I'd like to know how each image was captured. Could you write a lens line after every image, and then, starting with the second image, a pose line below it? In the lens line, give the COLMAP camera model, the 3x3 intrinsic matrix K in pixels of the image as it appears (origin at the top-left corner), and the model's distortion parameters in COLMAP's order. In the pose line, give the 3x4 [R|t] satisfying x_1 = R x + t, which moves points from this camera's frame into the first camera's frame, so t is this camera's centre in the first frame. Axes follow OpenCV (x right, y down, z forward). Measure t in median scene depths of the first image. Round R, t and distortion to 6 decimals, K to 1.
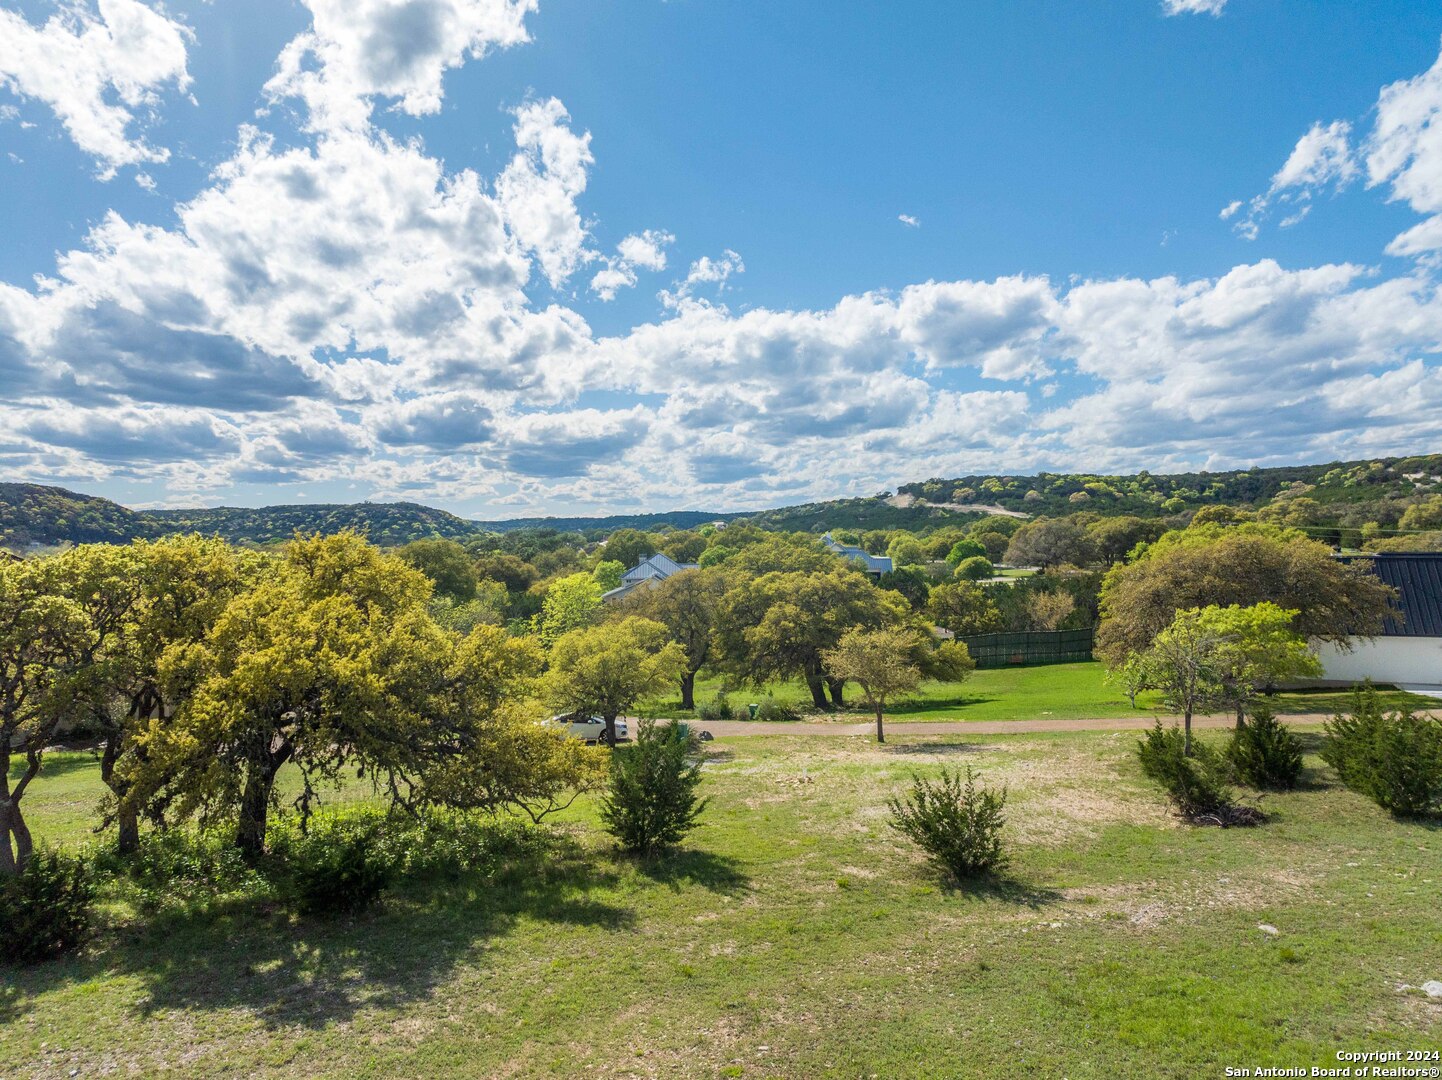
lens RADIAL K [[1010.6, 0, 718.7], [0, 1010.6, 544.6], [0, 0, 1]] dist [-0.036475, 0.024086]
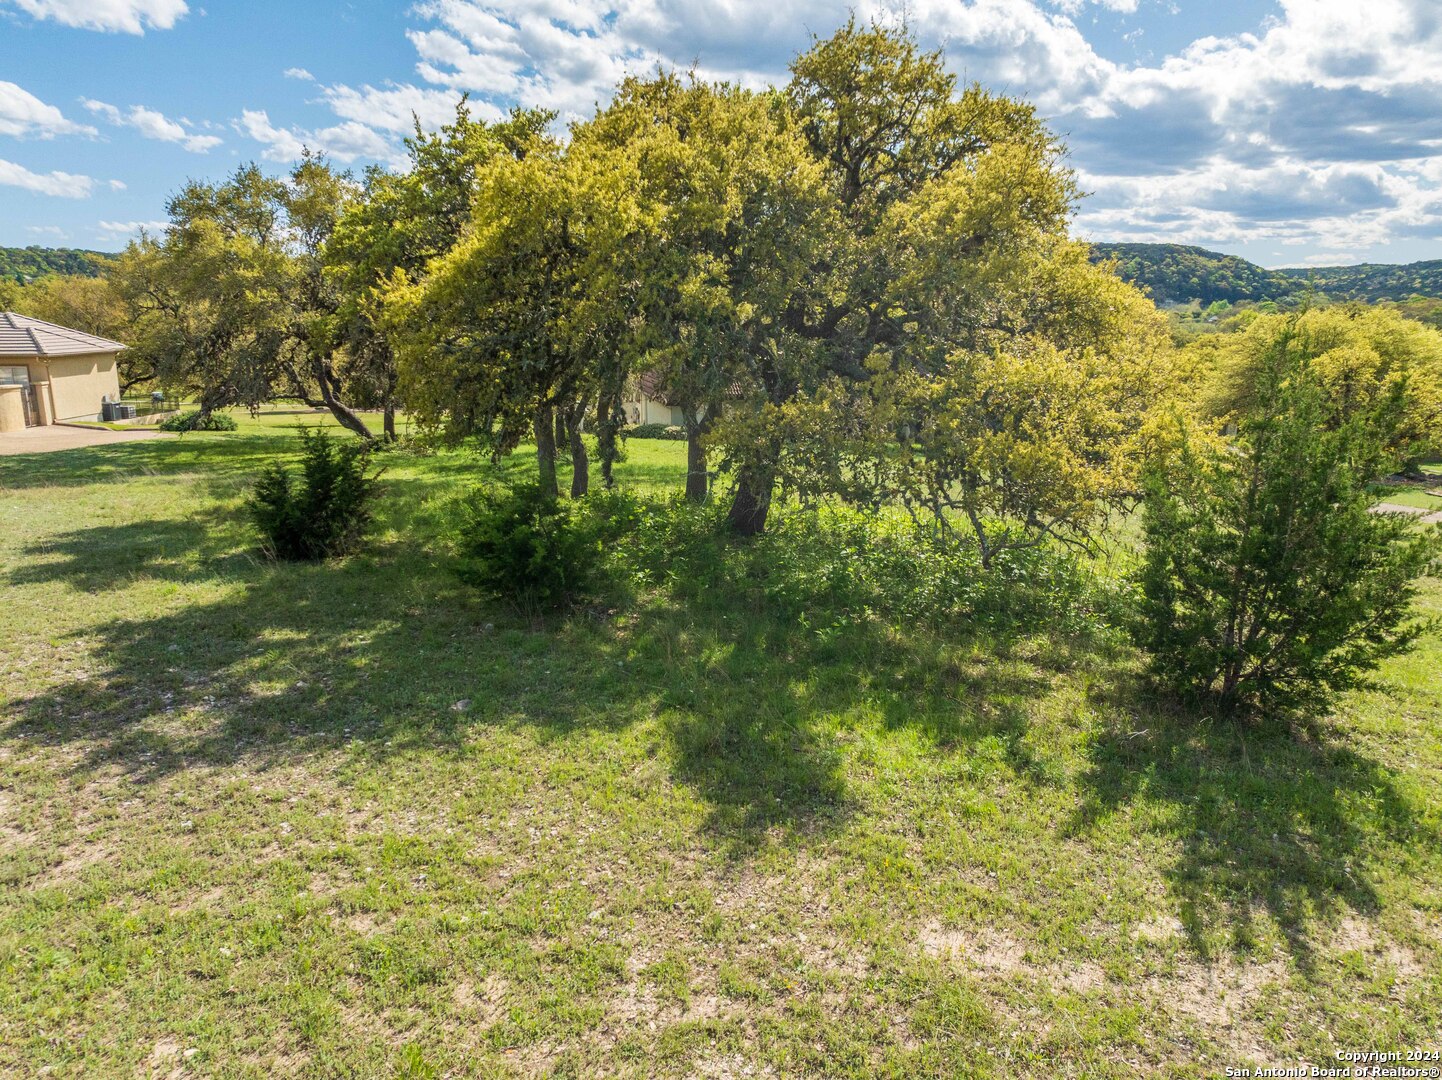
lens RADIAL K [[1010.6, 0, 720.2], [0, 1010.6, 542.9], [0, 0, 1]] dist [-0.036475, 0.024086]
pose [[0.523507, 0.201135, -0.827941, 0.023392], [-0.006032, 0.972587, 0.232460, 0.028797], [0.852000, -0.116700, 0.510369, 0.119137]]
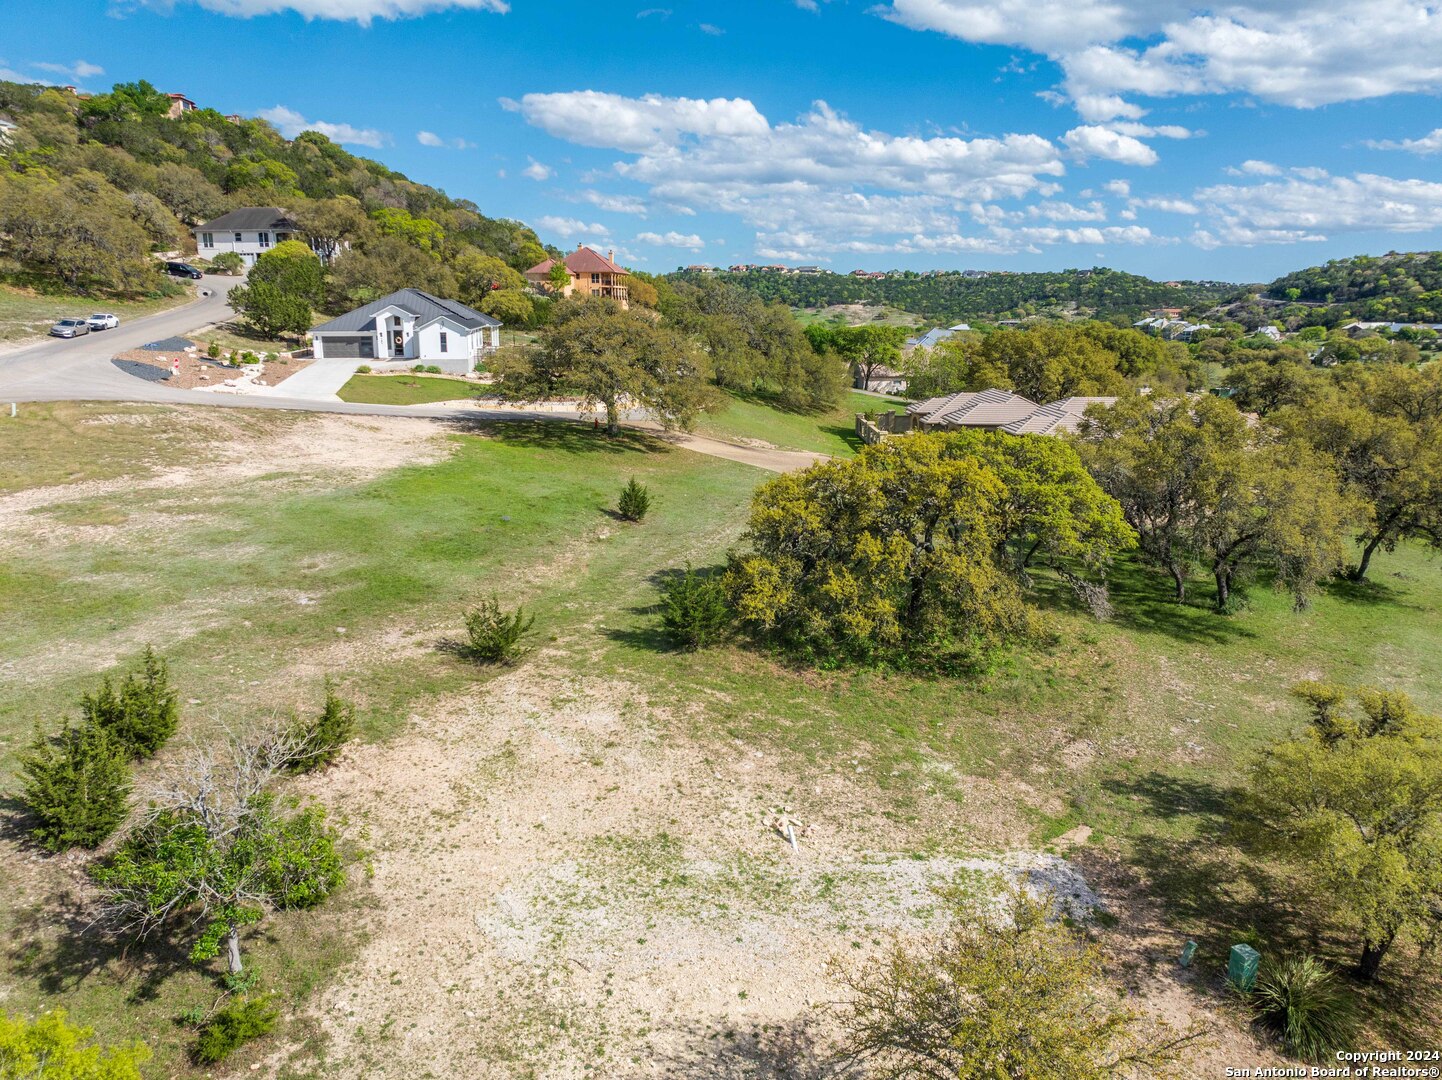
lens RADIAL K [[1010.6, 0, 719.0], [0, 1010.6, 533.2], [0, 0, 1]] dist [-0.036475, 0.024086]
pose [[-0.814659, 0.130061, -0.565168, 0.140652], [-0.001719, 0.973982, 0.226619, -0.041471], [0.579938, 0.185589, -0.793240, 0.411152]]
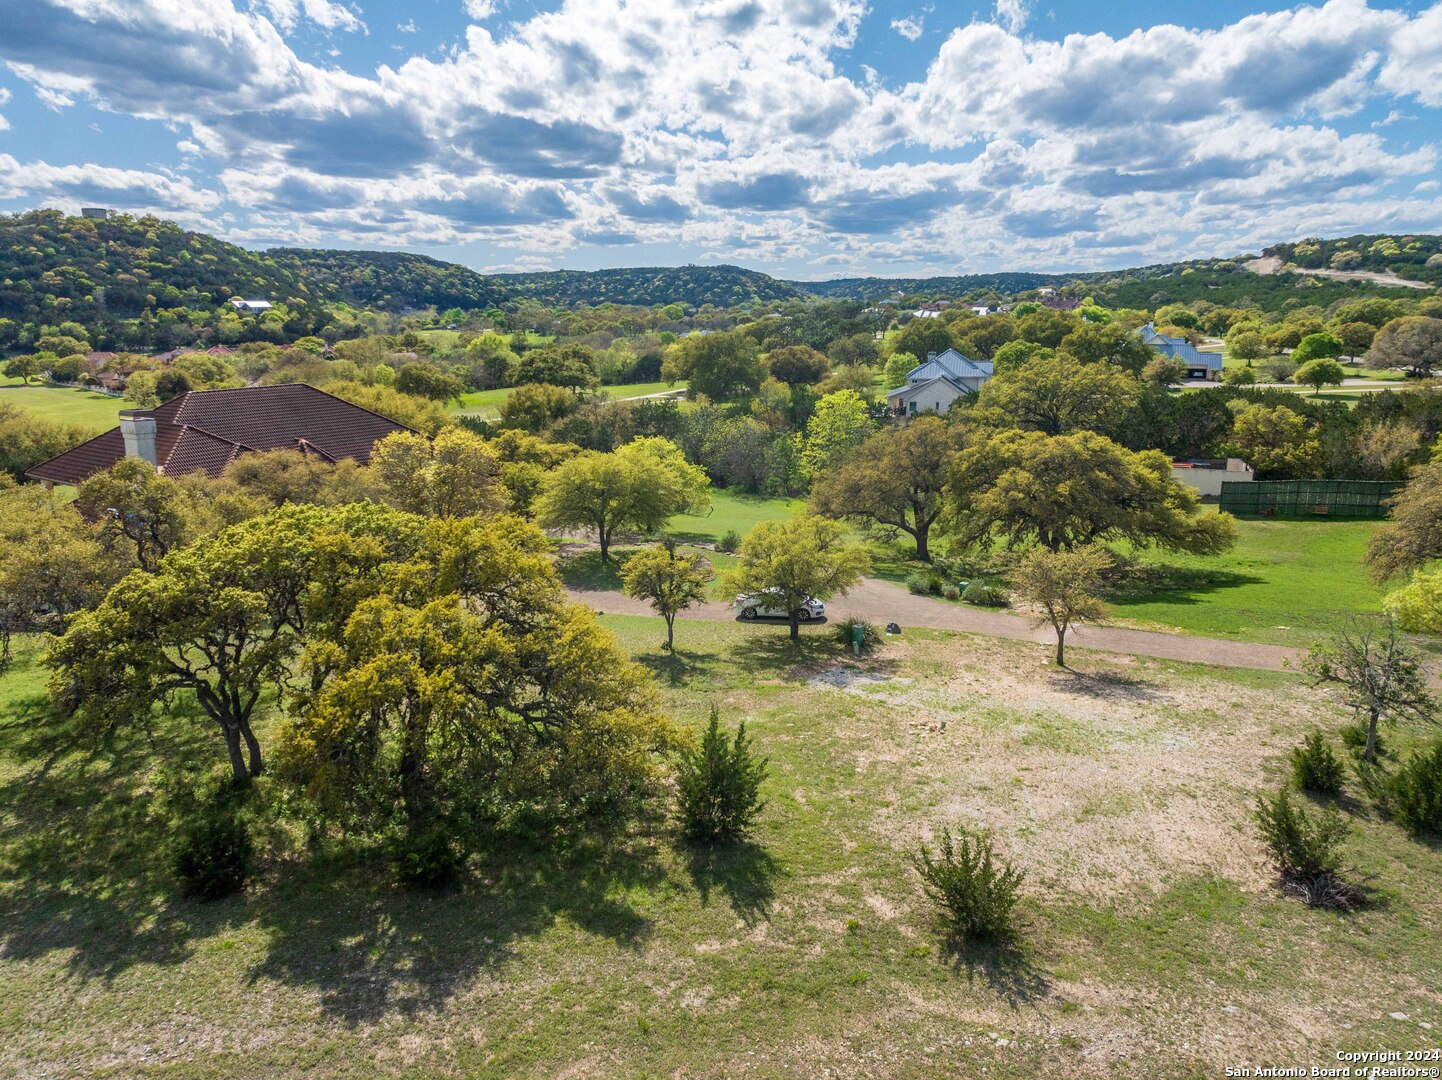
lens RADIAL K [[1010.6, 0, 717.6], [0, 1010.6, 539.0], [0, 0, 1]] dist [-0.036475, 0.024086]
pose [[0.951340, 0.073811, -0.299174, 0.044056], [-0.004206, 0.973908, 0.226905, -0.048354], [0.308116, -0.214605, 0.926828, 0.008642]]
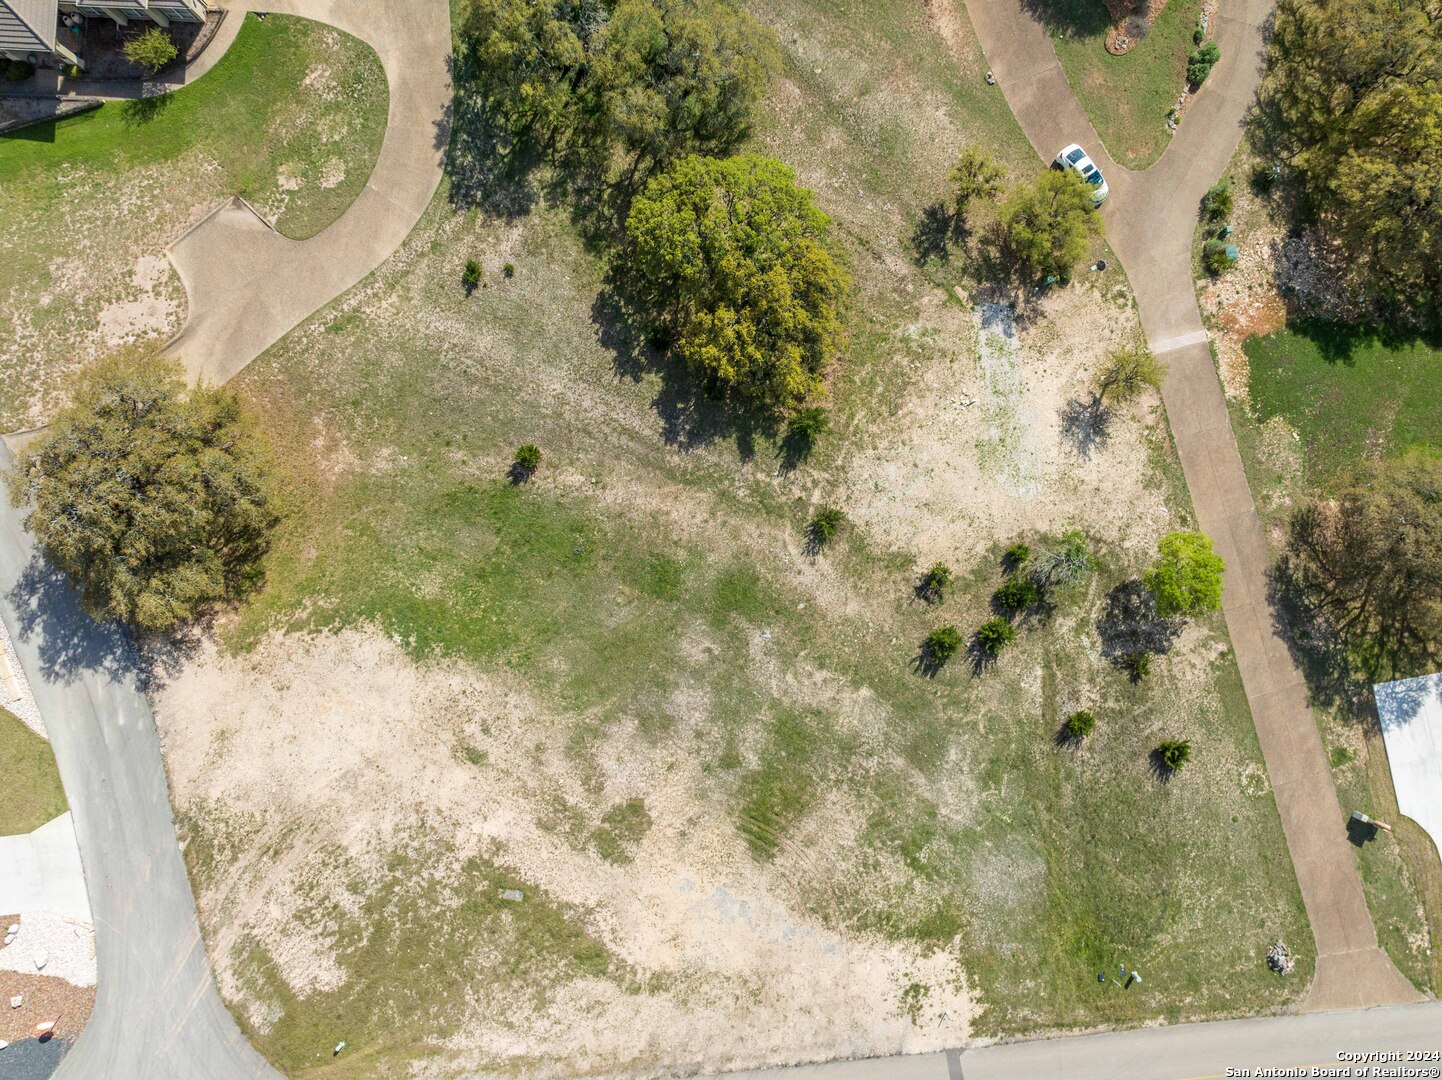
lens RADIAL K [[1010.6, 0, 730.6], [0, 1010.6, 538.4], [0, 0, 1]] dist [-0.036475, 0.024086]
pose [[0.517861, 0.855342, 0.014518, 0.010752], [-0.011923, -0.009753, 0.999881, -0.503443], [0.855382, -0.517973, 0.005148, 0.112082]]
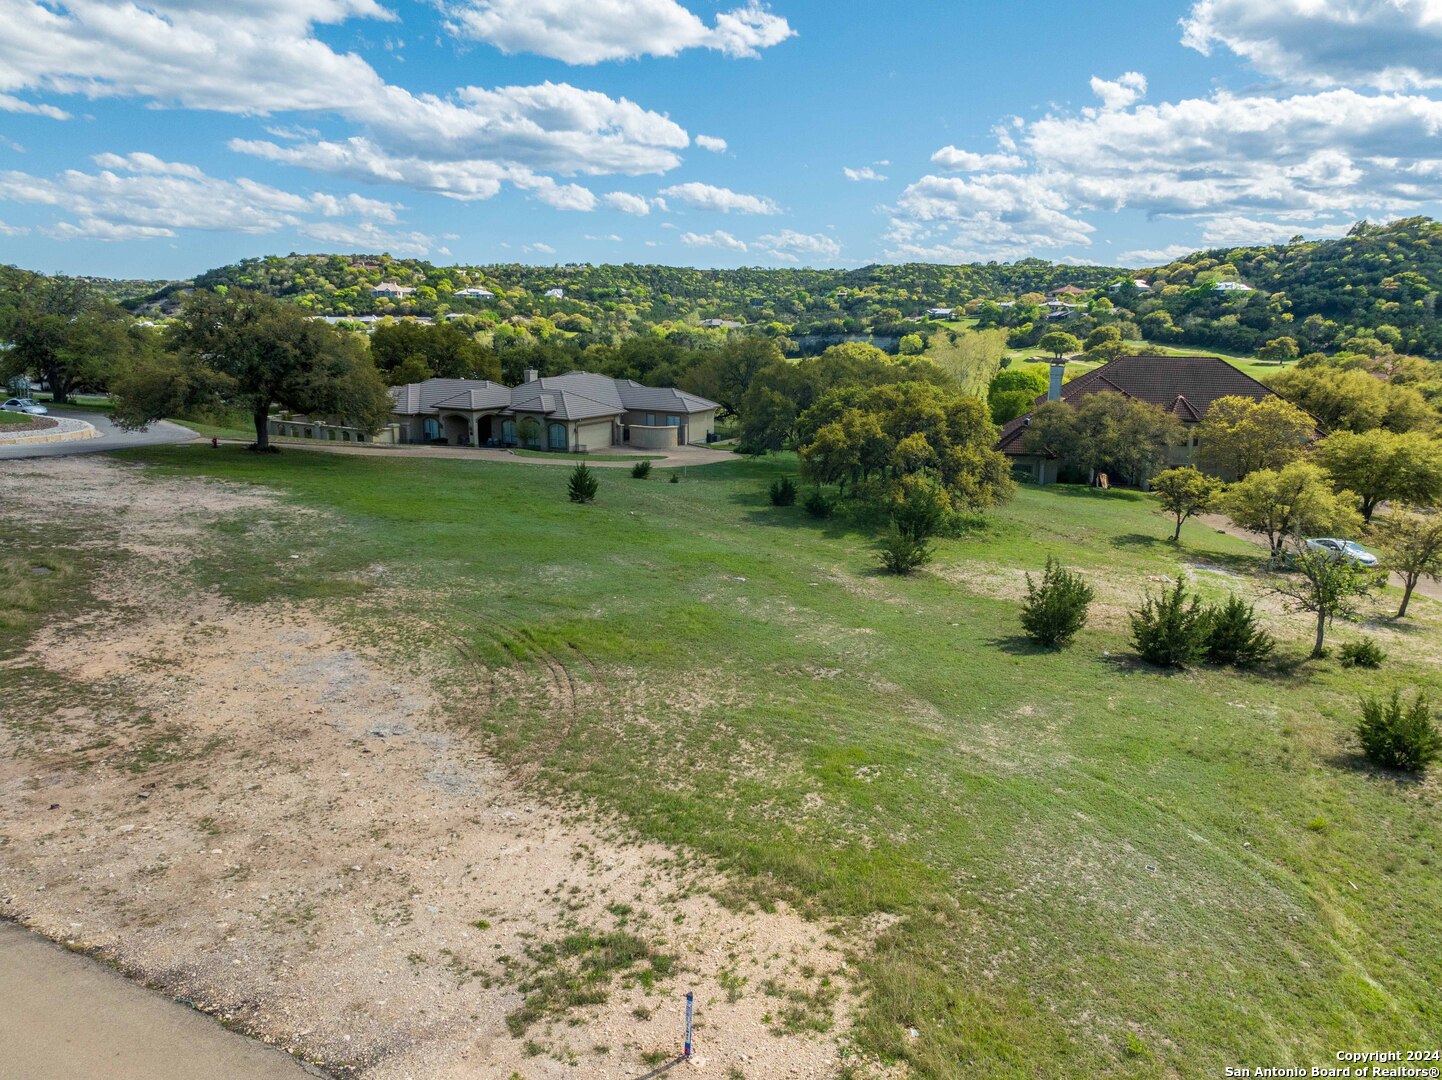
lens RADIAL K [[1010.6, 0, 722.2], [0, 1010.6, 542.8], [0, 0, 1]] dist [-0.036475, 0.024086]
pose [[0.060633, 0.232858, -0.970619, 0.382004], [-0.009138, 0.972497, 0.232737, -0.038916], [0.998118, -0.005242, 0.061093, 0.079177]]
